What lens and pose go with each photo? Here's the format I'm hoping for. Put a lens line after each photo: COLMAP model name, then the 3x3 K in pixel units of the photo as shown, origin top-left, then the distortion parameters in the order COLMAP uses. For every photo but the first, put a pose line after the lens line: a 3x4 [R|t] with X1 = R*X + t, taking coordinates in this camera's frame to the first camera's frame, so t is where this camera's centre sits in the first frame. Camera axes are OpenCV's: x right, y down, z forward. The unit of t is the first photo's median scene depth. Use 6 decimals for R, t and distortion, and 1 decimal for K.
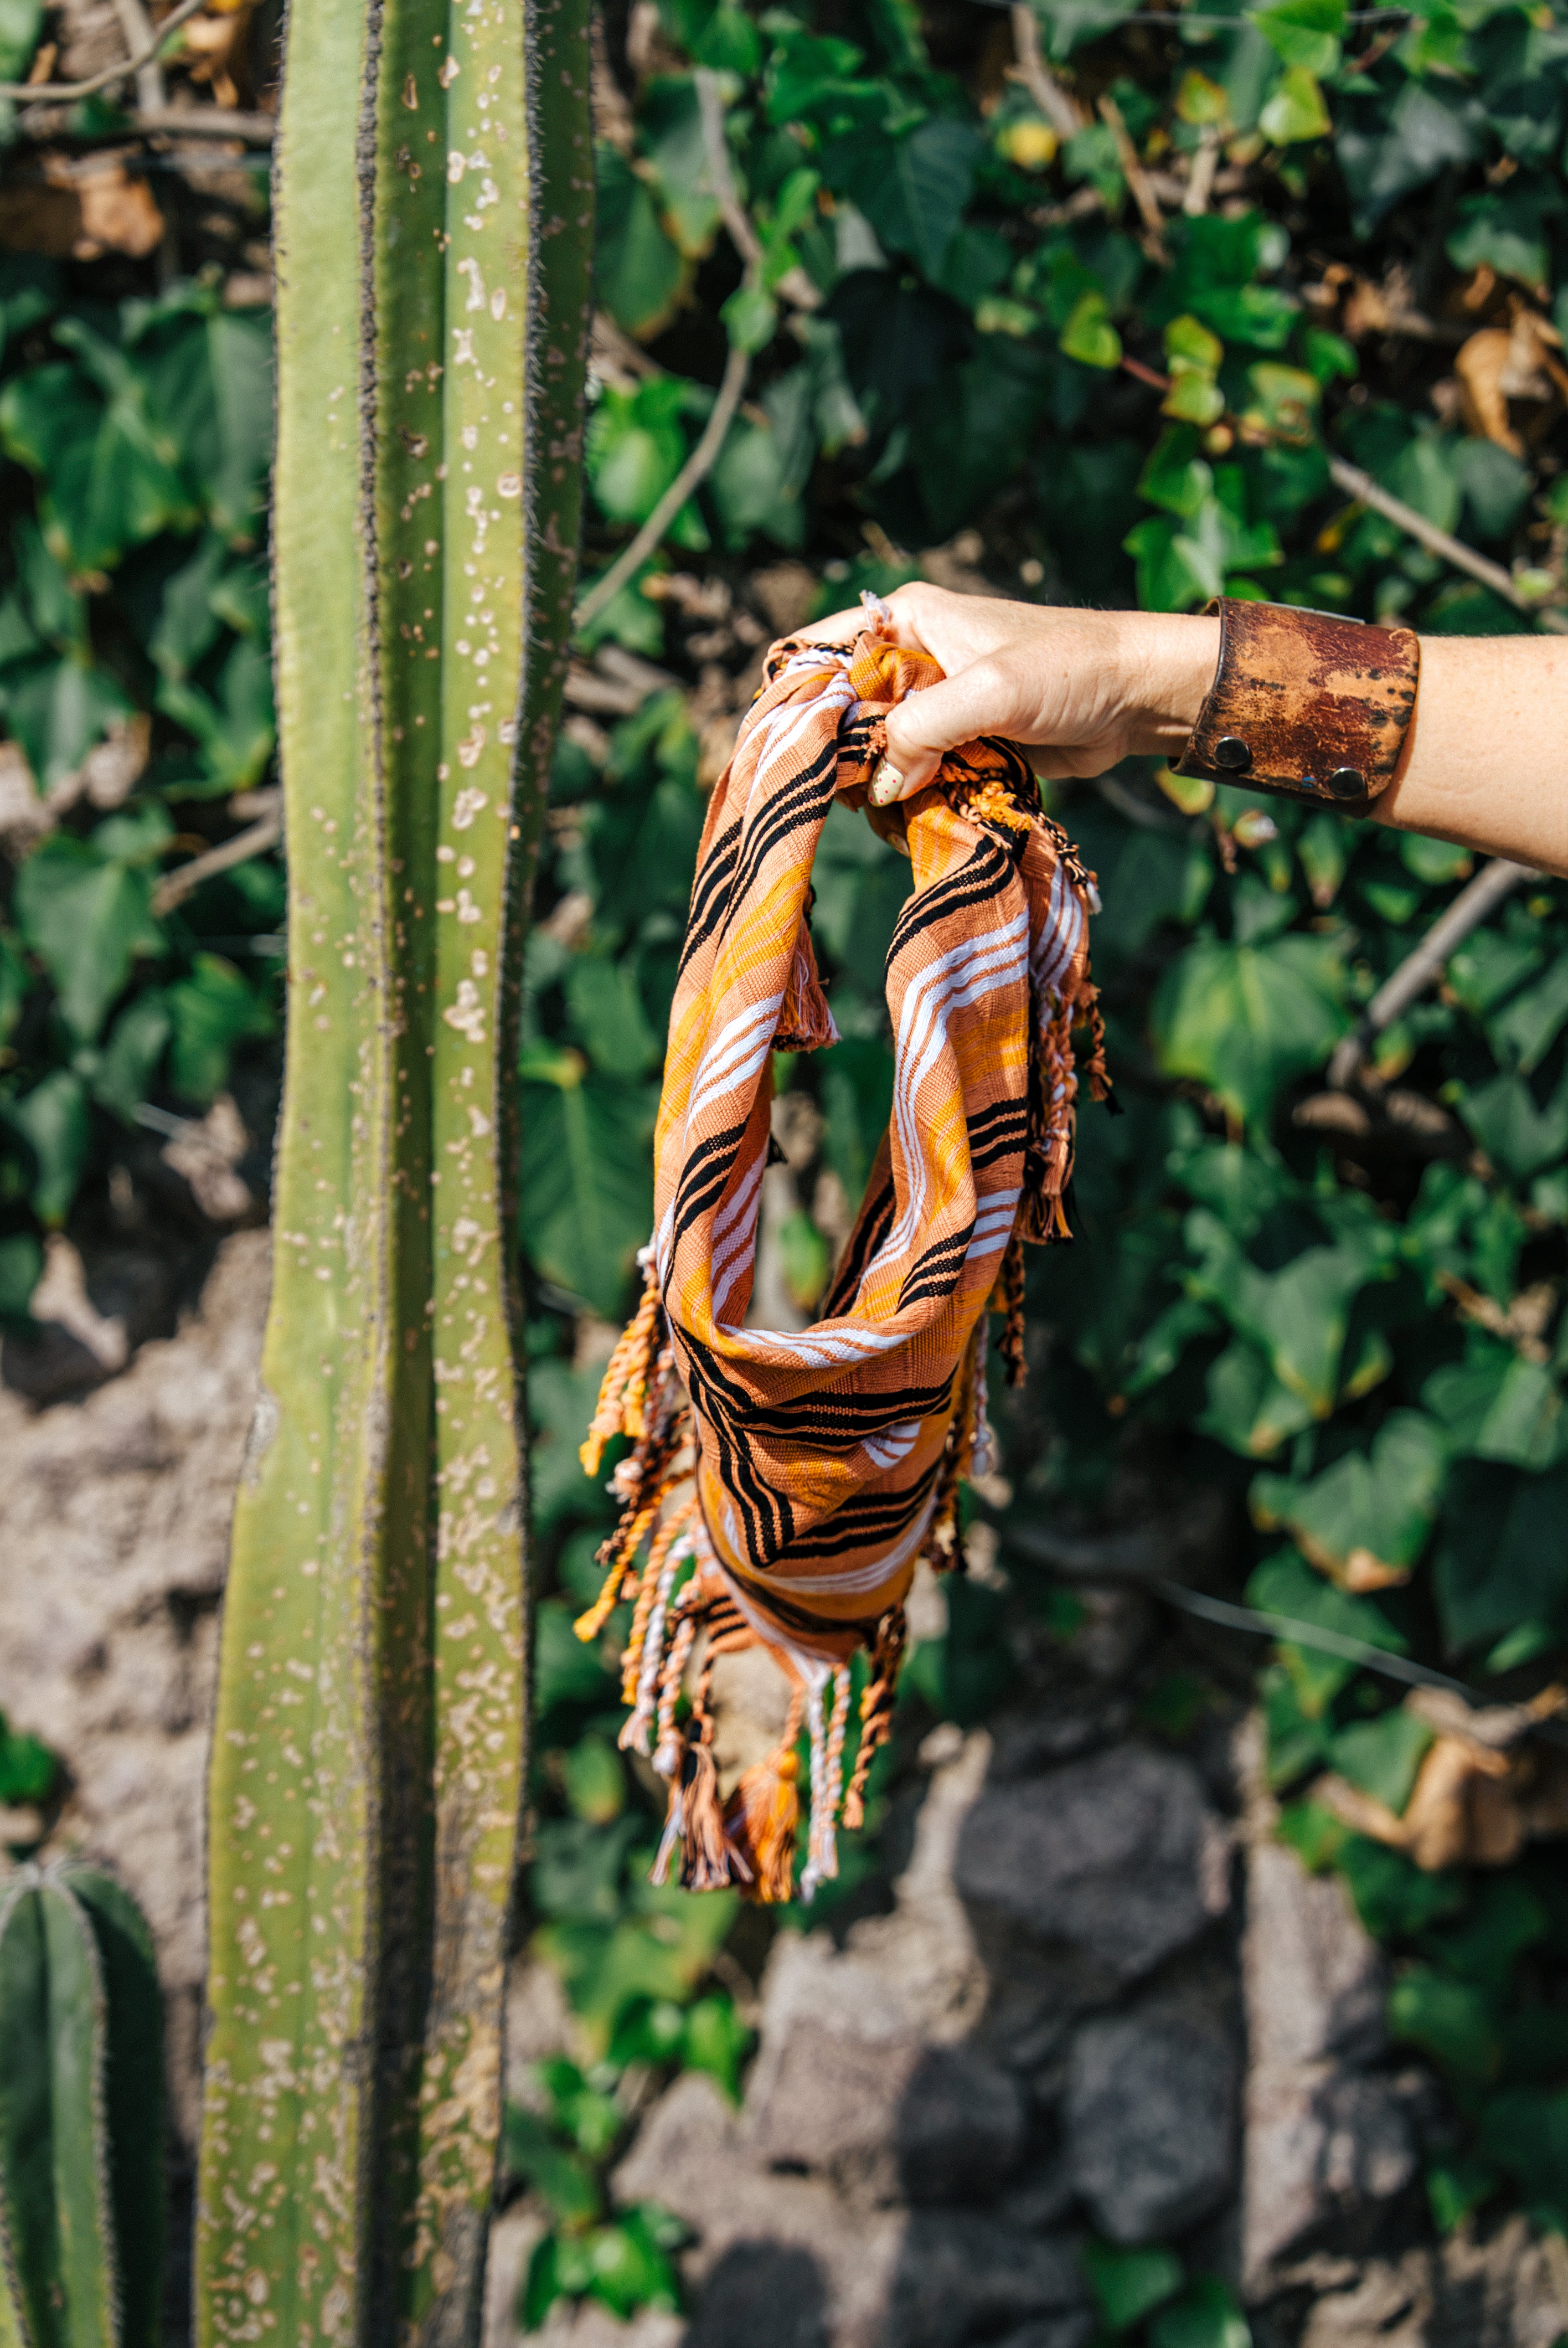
lens RADIAL K [[3909.8, 0, 811.3], [0, 3909.8, 1169.8], [0, 0, 1]] dist [0.215475, 0.123758]
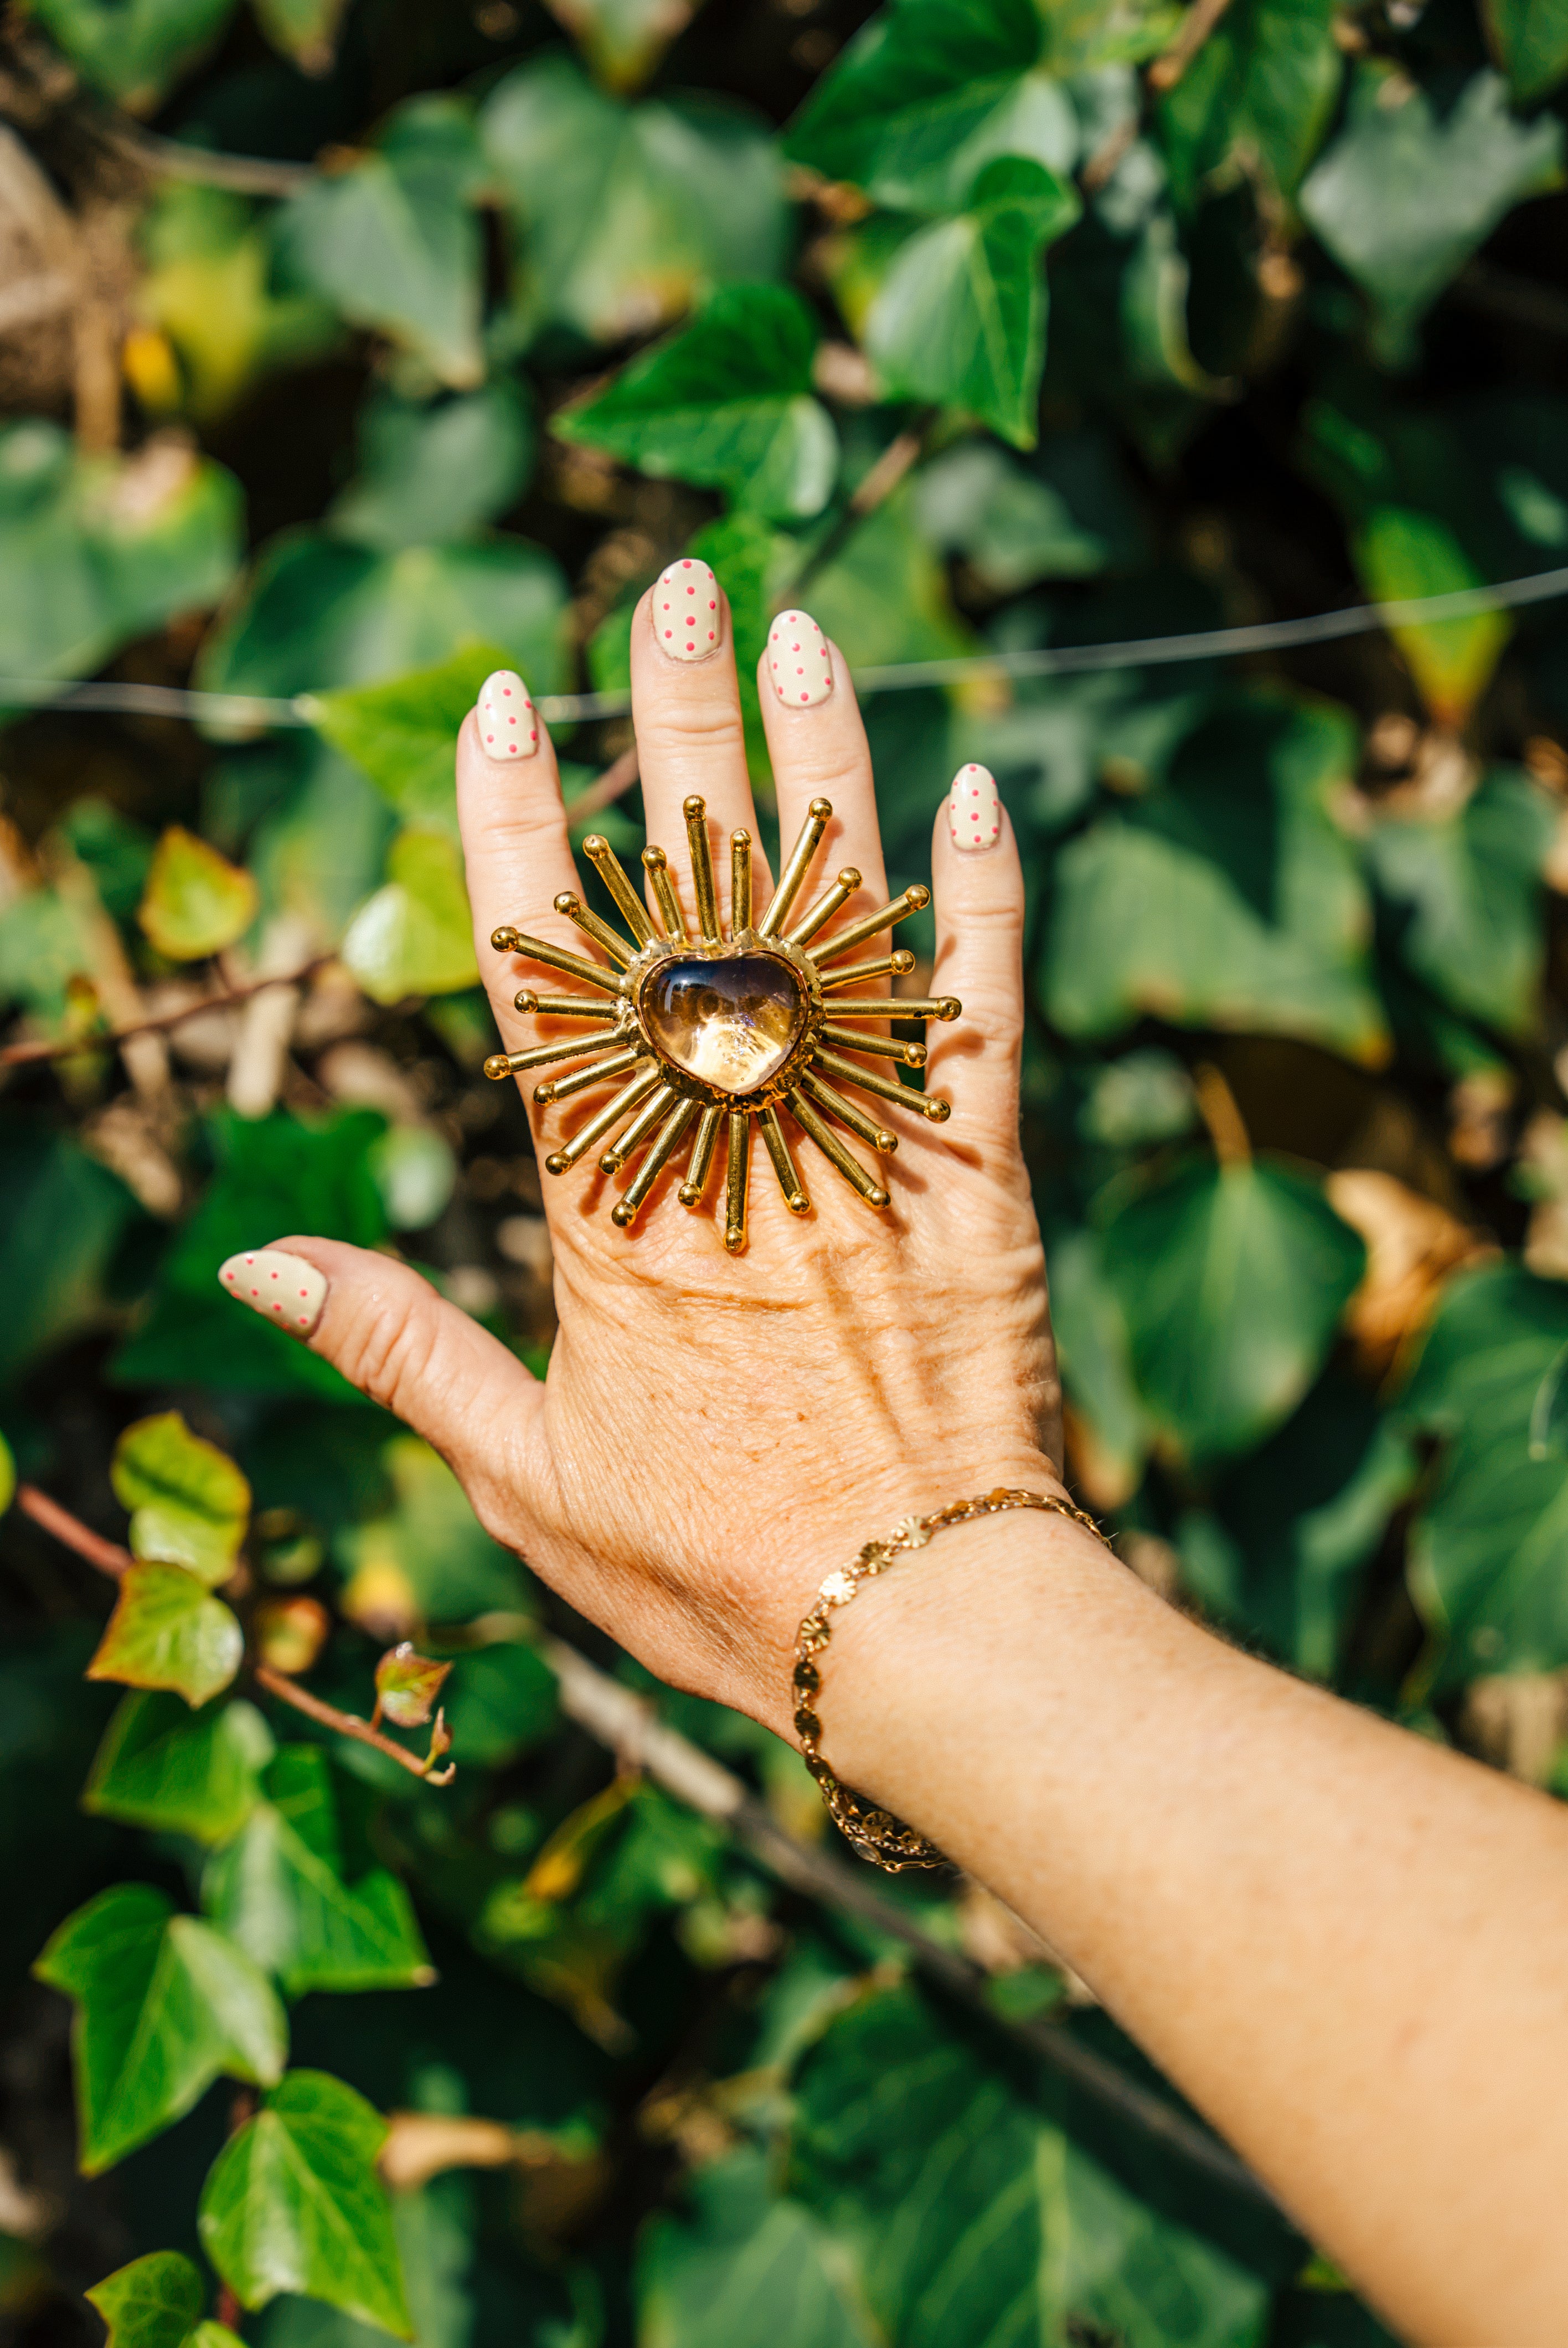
lens RADIAL K [[4445.8, 0, 726.8], [0, 4445.8, 1155.2], [0, 0, 1]] dist [0.313247, 0.123074]
pose [[0.993525, -0.015549, 0.112545, 0.118546], [0.030143, 0.991166, -0.129157, -0.212451], [-0.109543, 0.131713, 0.985217, 0.630789]]
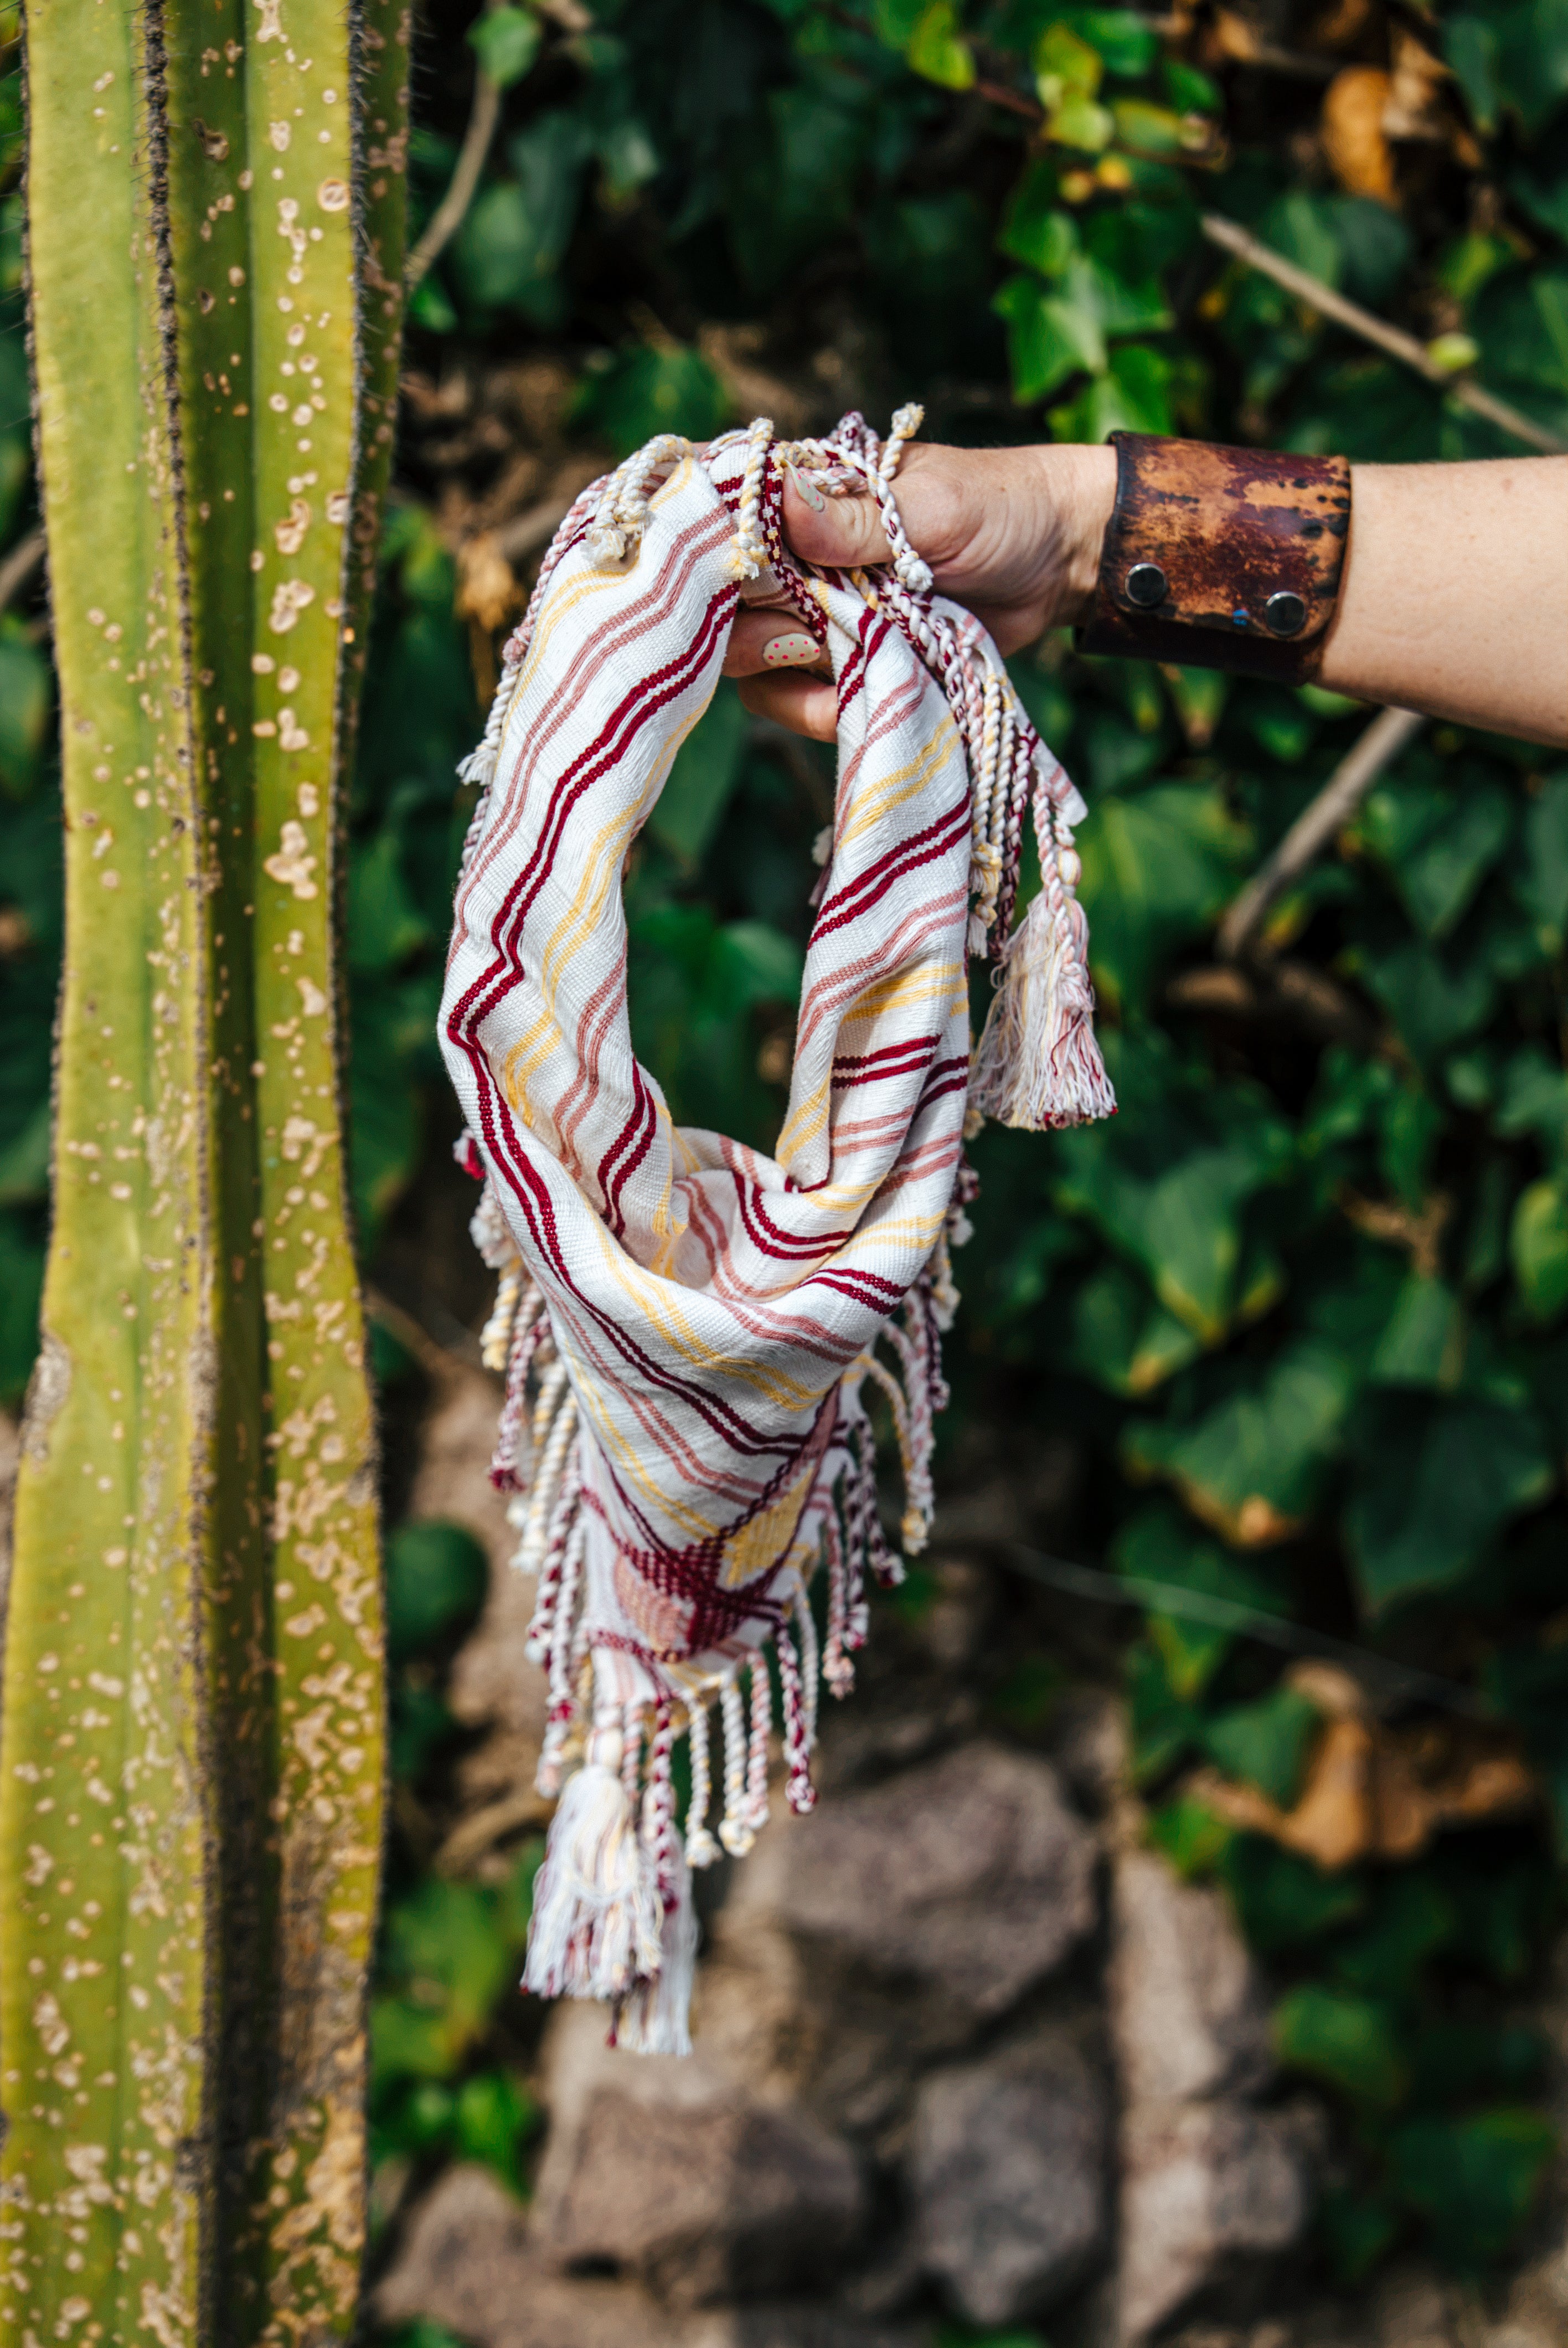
lens RADIAL K [[4331.8, 0, 823.0], [0, 4331.8, 1190.5], [0, 0, 1]] dist [0.262427, -0.031749]
pose [[0.991271, -0.034258, 0.127308, -0.095070], [0.033370, 0.999402, 0.009107, 0.022755], [-0.127543, -0.004779, 0.991821, 0.093821]]
